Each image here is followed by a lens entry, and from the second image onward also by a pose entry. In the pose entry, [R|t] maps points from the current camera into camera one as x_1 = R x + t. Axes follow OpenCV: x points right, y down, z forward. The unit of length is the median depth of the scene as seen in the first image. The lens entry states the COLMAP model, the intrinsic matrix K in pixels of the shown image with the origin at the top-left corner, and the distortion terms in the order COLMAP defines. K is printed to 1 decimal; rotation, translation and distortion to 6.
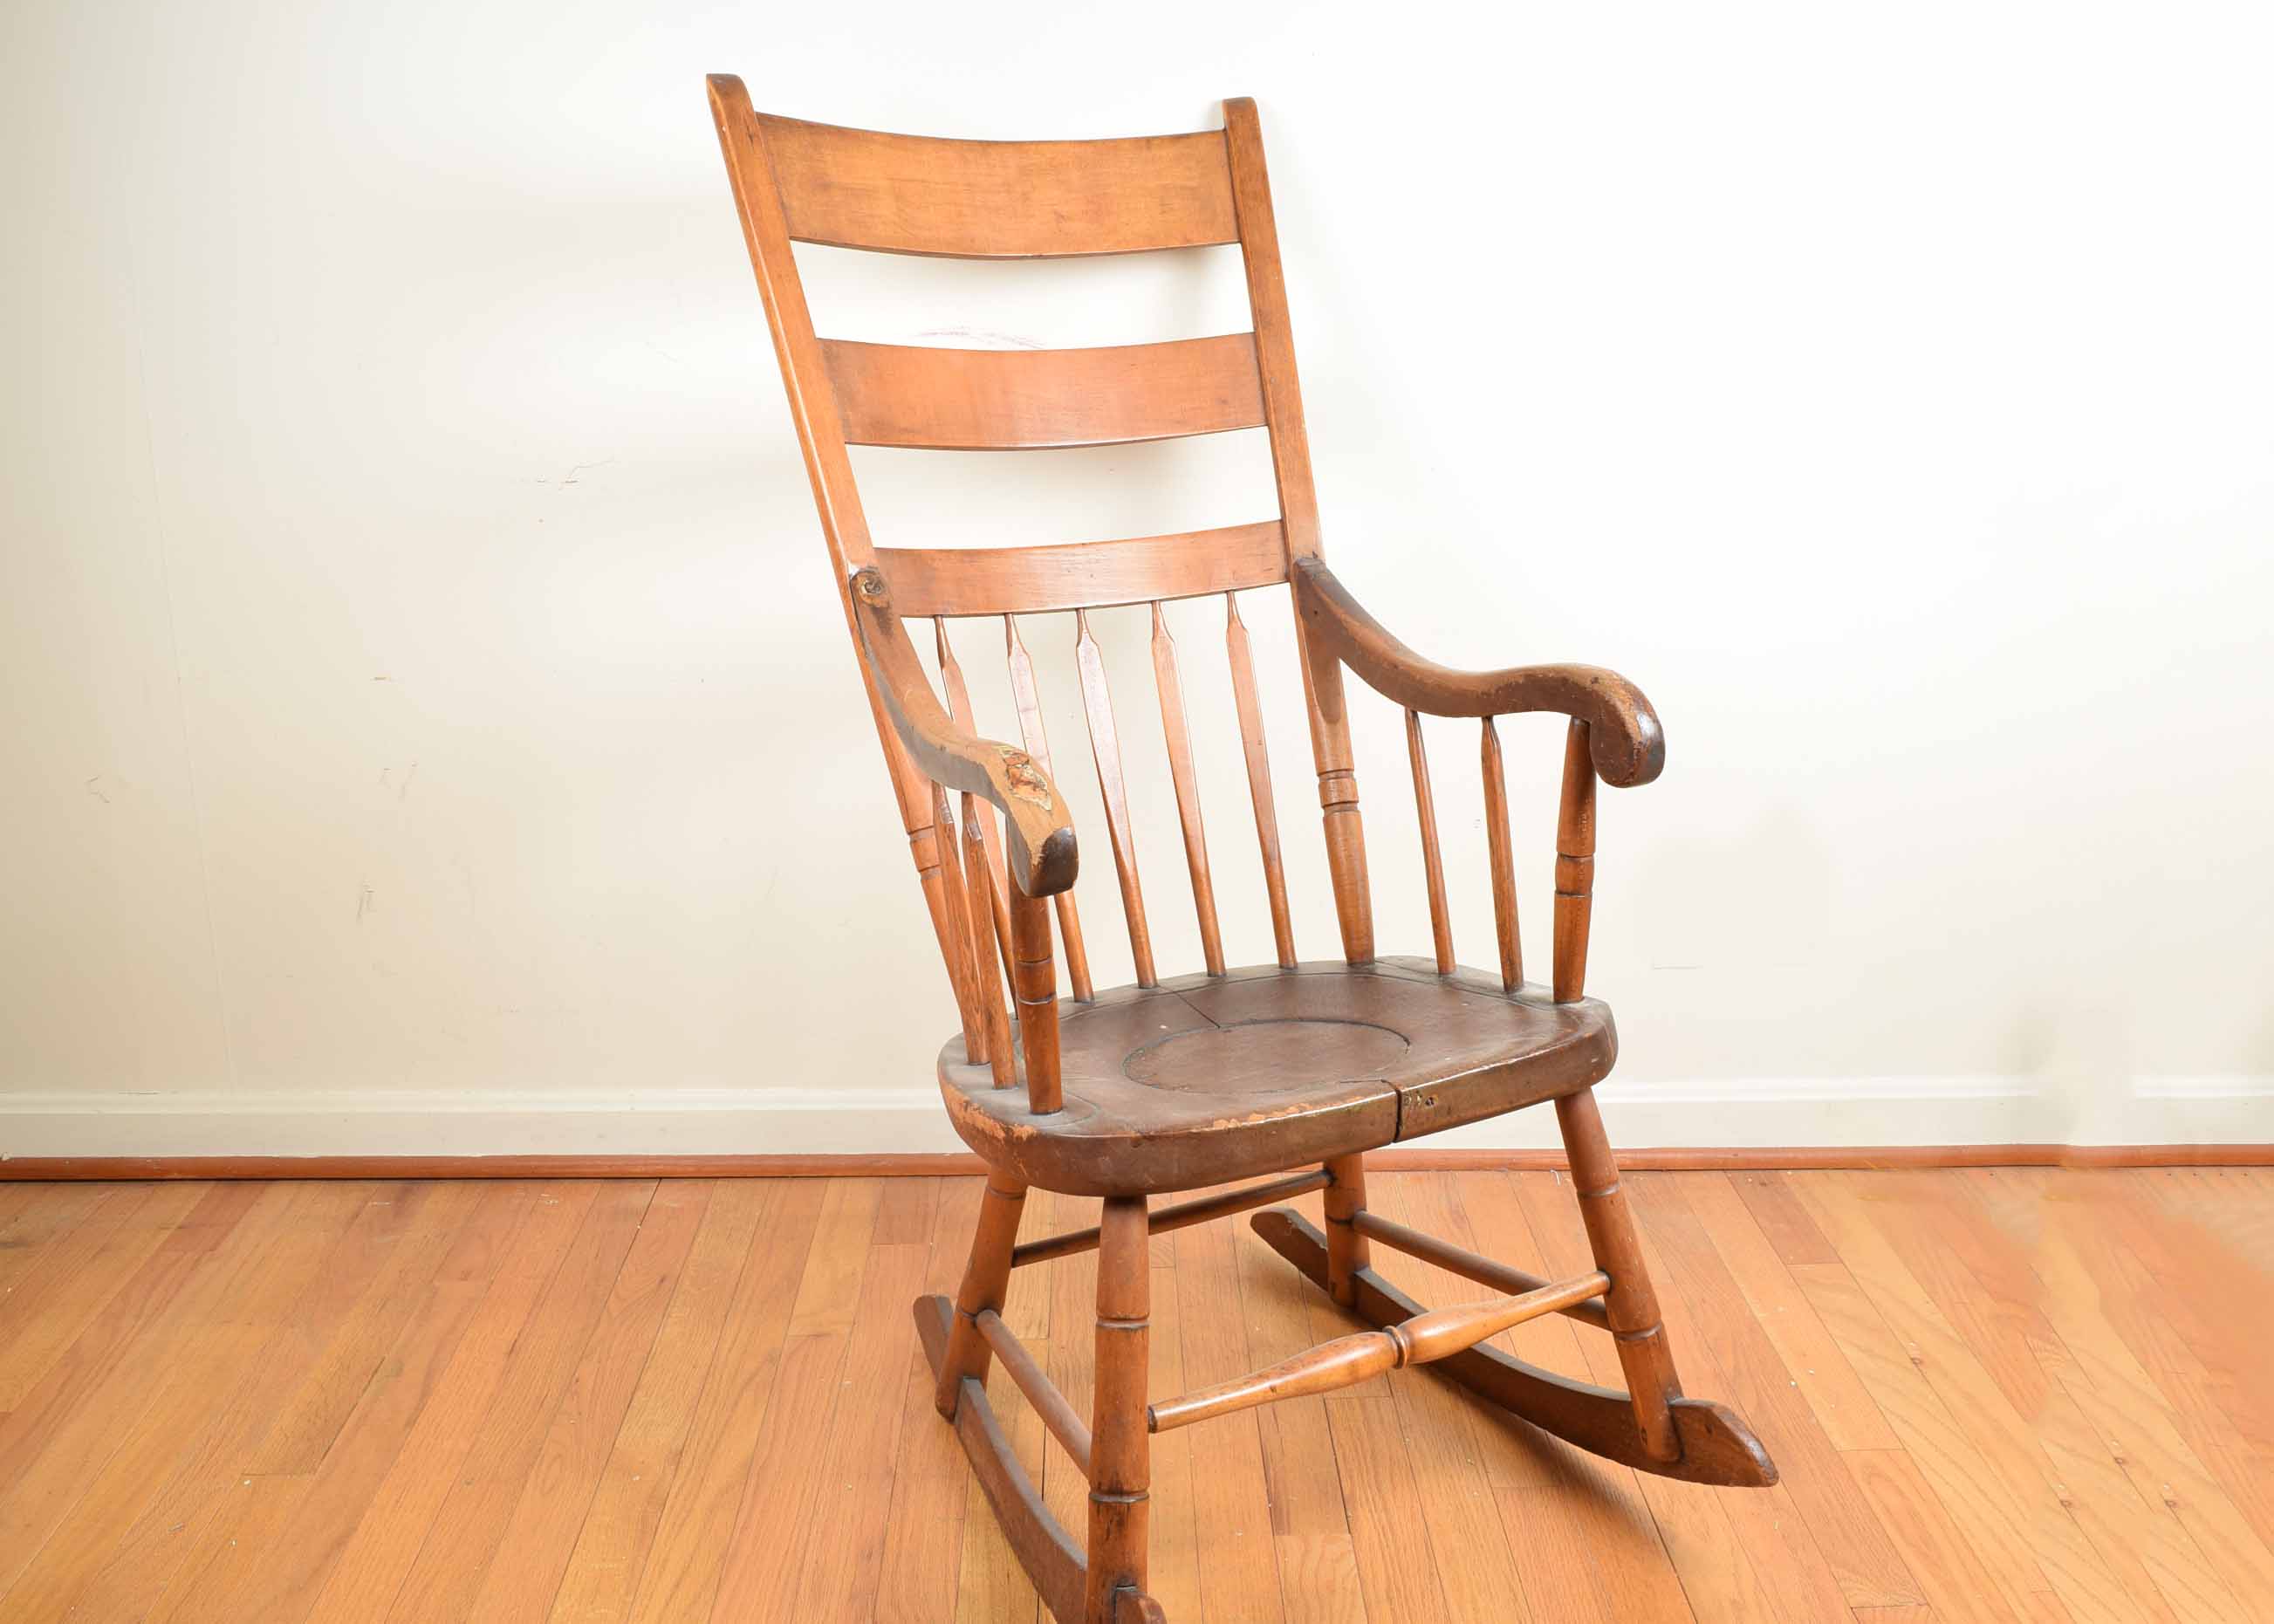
lens RADIAL K [[2076.8, 0, 1179.8], [0, 2076.8, 748.5], [0, 0, 1]] dist [-0.088601, -0.001981]
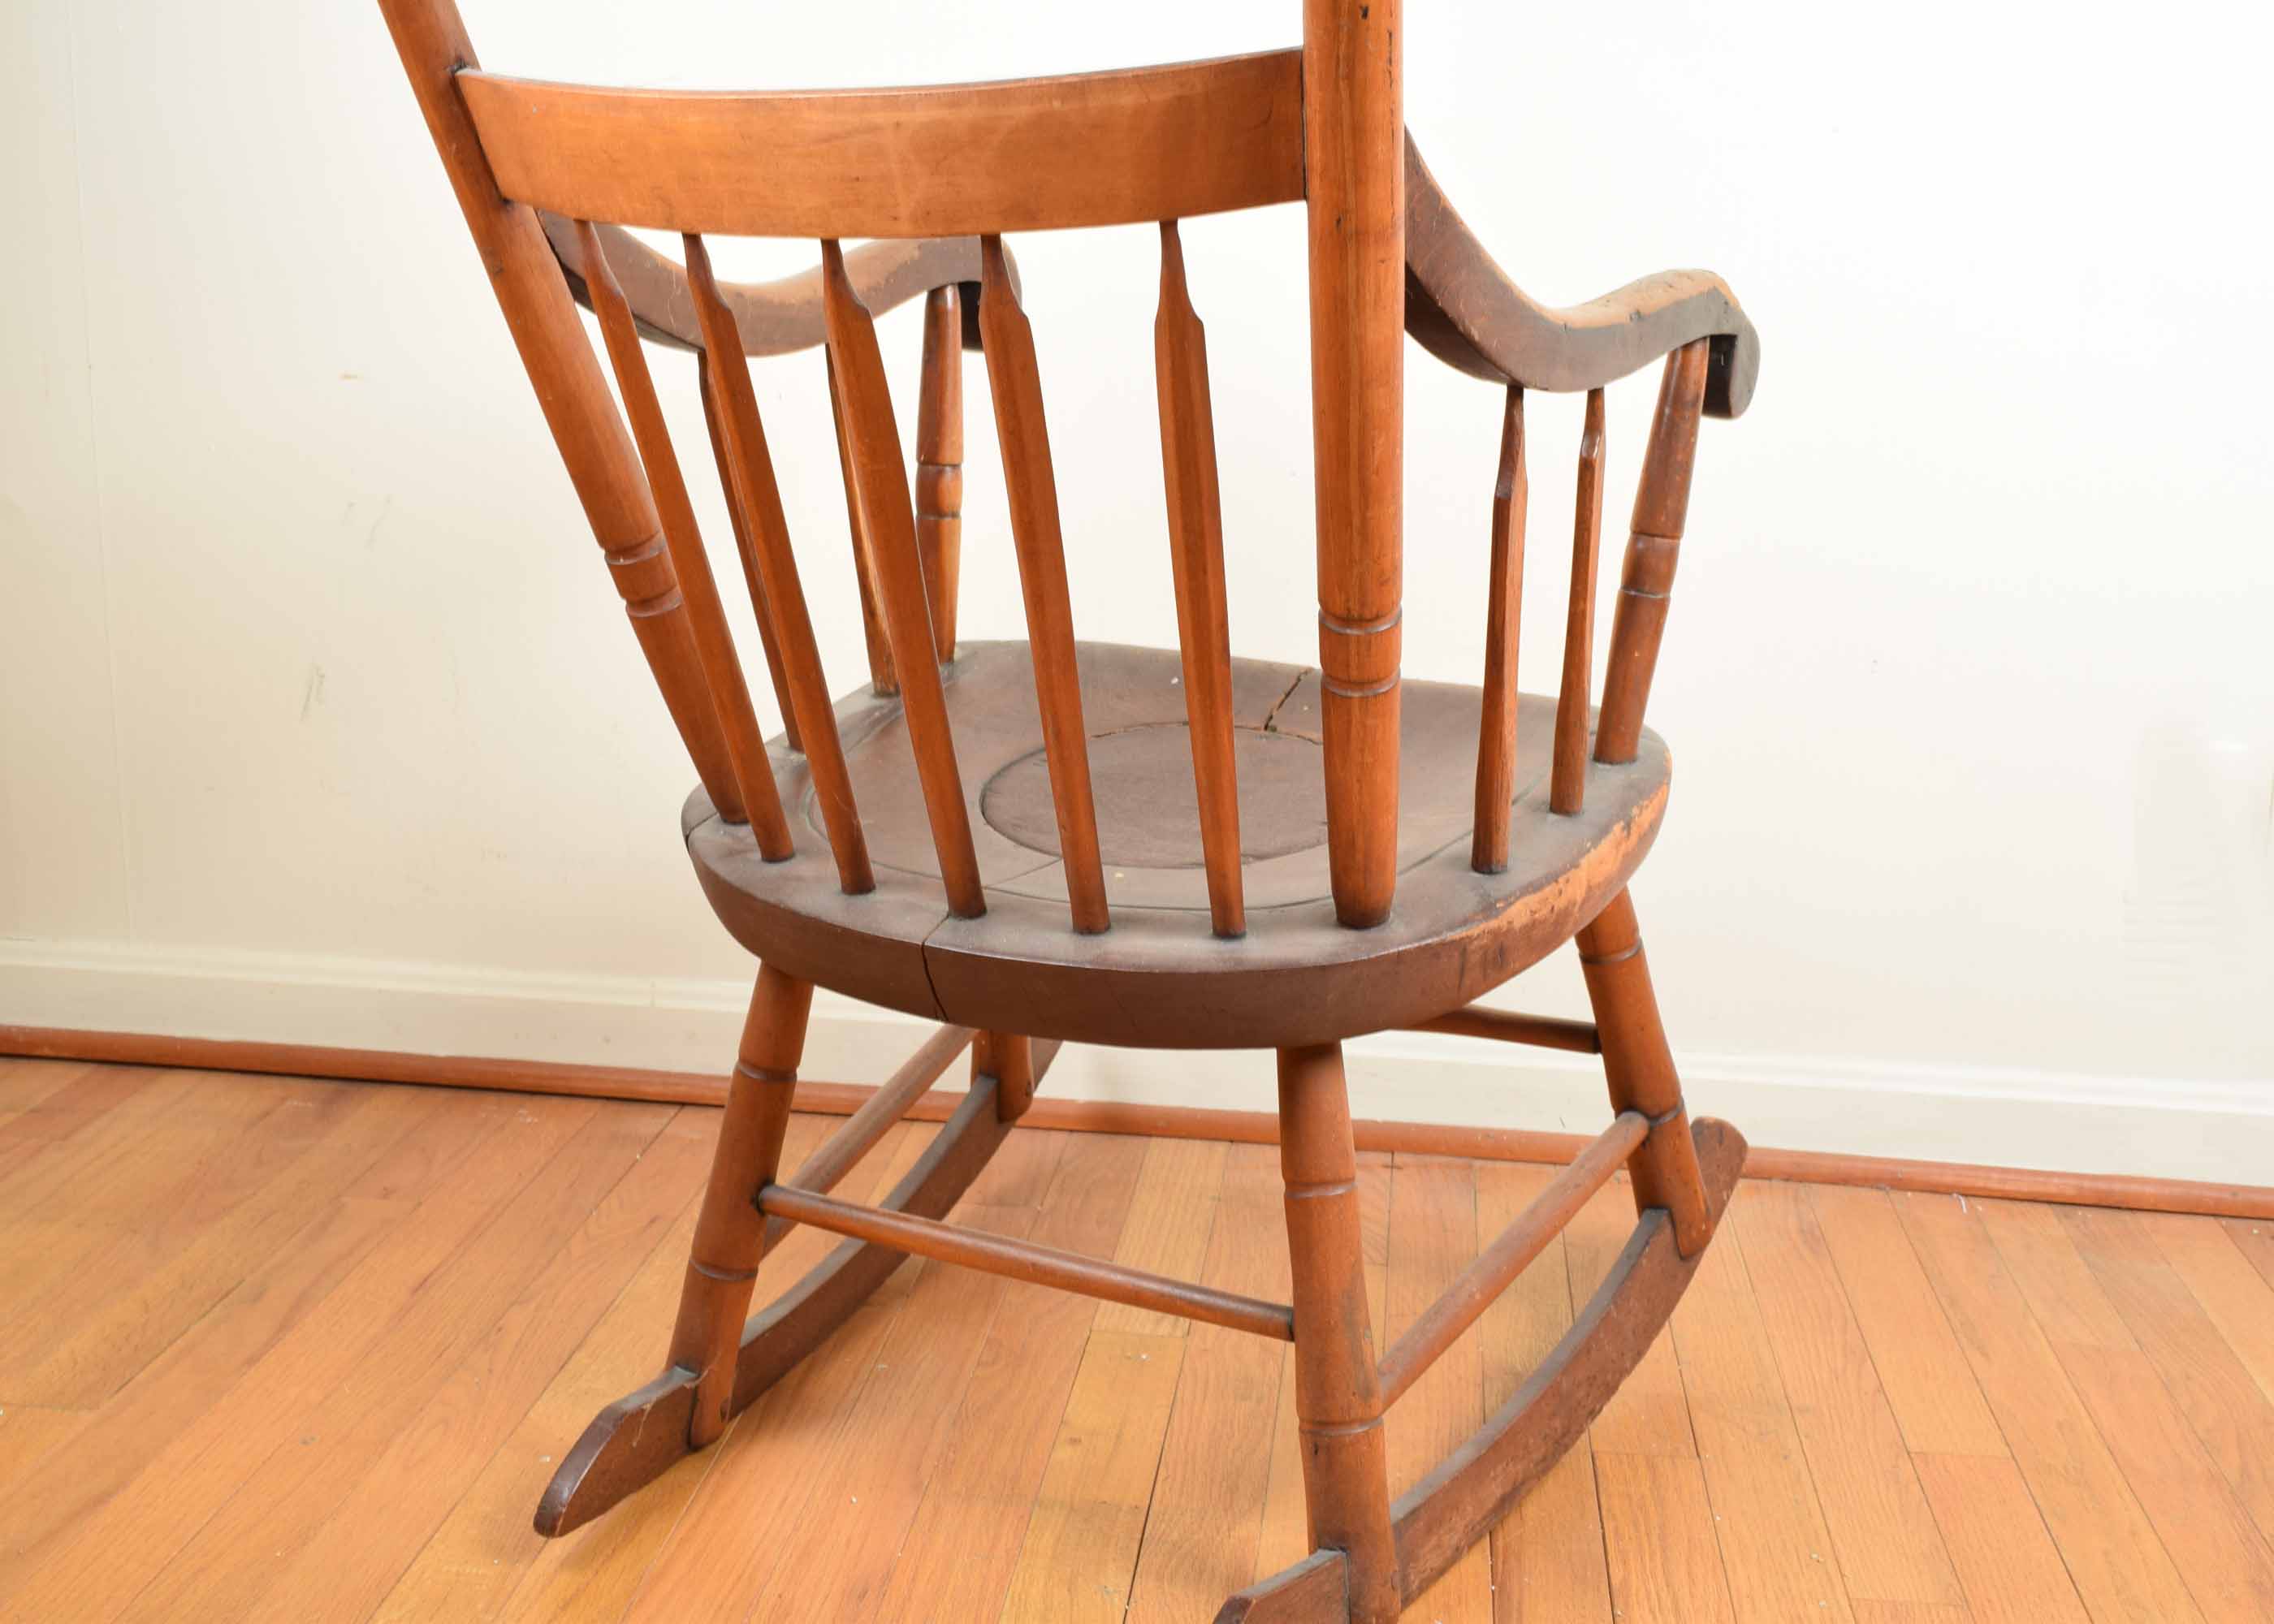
lens RADIAL K [[2428.4, 0, 1174.0], [0, 2428.4, 811.6], [0, 0, 1]] dist [-0.071159, 0.000000]
pose [[0.989687, 0.061845, -0.129205, 0.025838], [-0.064787, 0.997724, -0.018688, 0.139868], [0.127755, 0.026866, 0.991442, 0.225787]]
